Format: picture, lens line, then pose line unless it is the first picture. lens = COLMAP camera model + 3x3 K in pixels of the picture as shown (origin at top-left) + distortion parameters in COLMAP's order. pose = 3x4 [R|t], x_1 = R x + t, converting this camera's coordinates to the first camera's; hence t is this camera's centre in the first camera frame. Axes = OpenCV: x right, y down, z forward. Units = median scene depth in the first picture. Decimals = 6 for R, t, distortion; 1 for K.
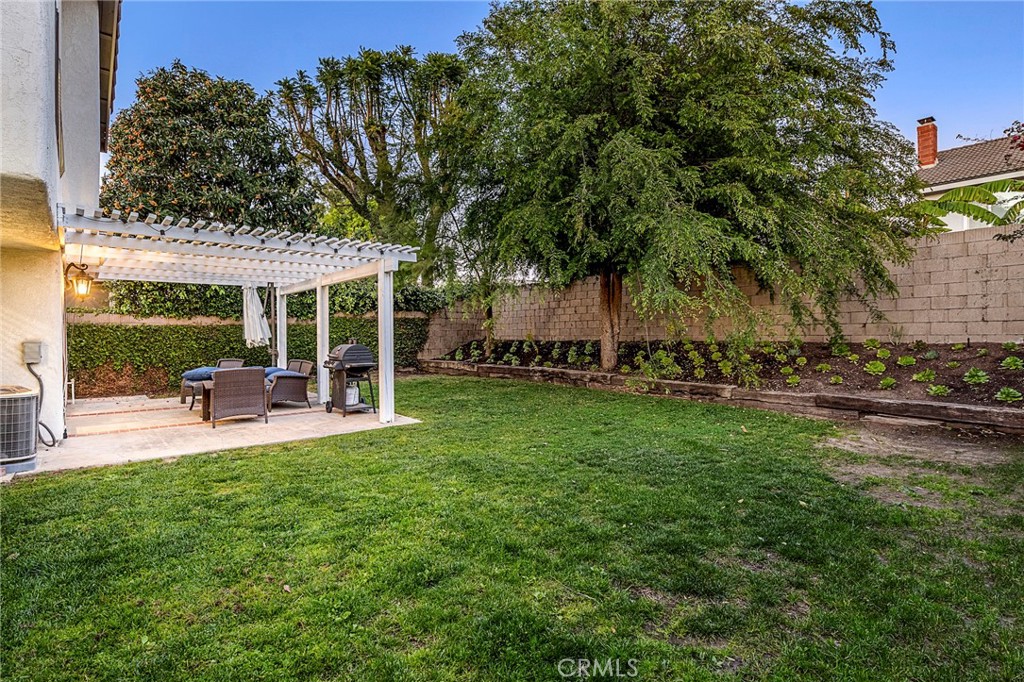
lens RADIAL K [[495.0, 0, 515.0], [0, 495.0, 350.2], [0, 0, 1]] dist [-0.000856, -0.000628]
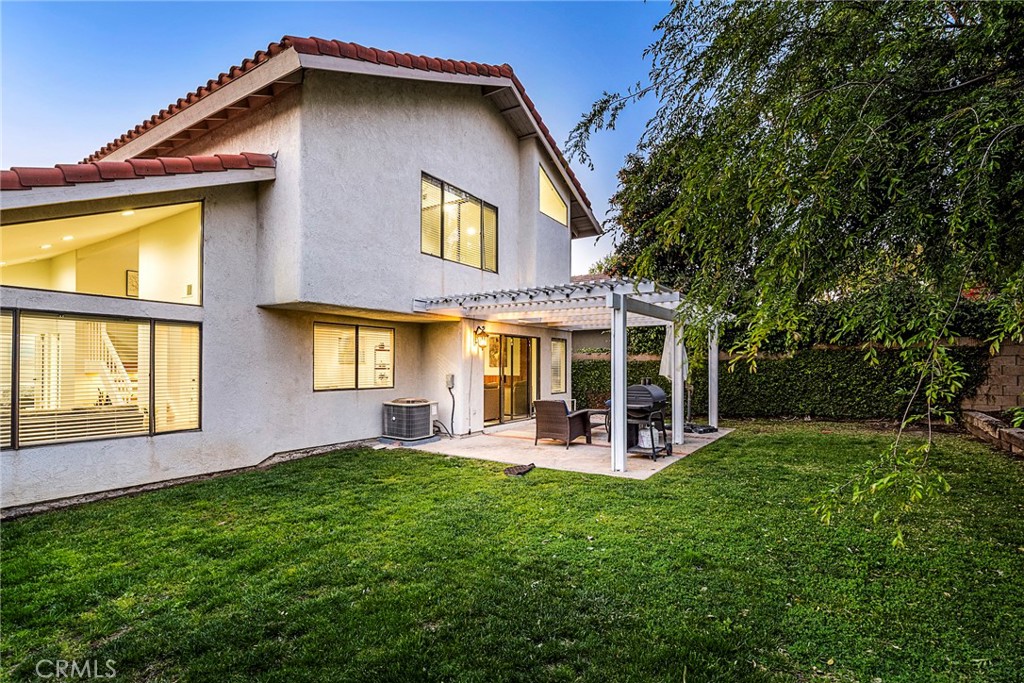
lens RADIAL K [[495.0, 0, 515.0], [0, 495.0, 350.7], [0, 0, 1]] dist [-0.000856, -0.000628]
pose [[0.288149, -0.021441, -0.957345, 0.578370], [-0.032944, 0.998936, -0.032288, -0.041815], [0.957019, 0.040843, 0.287136, 0.551087]]
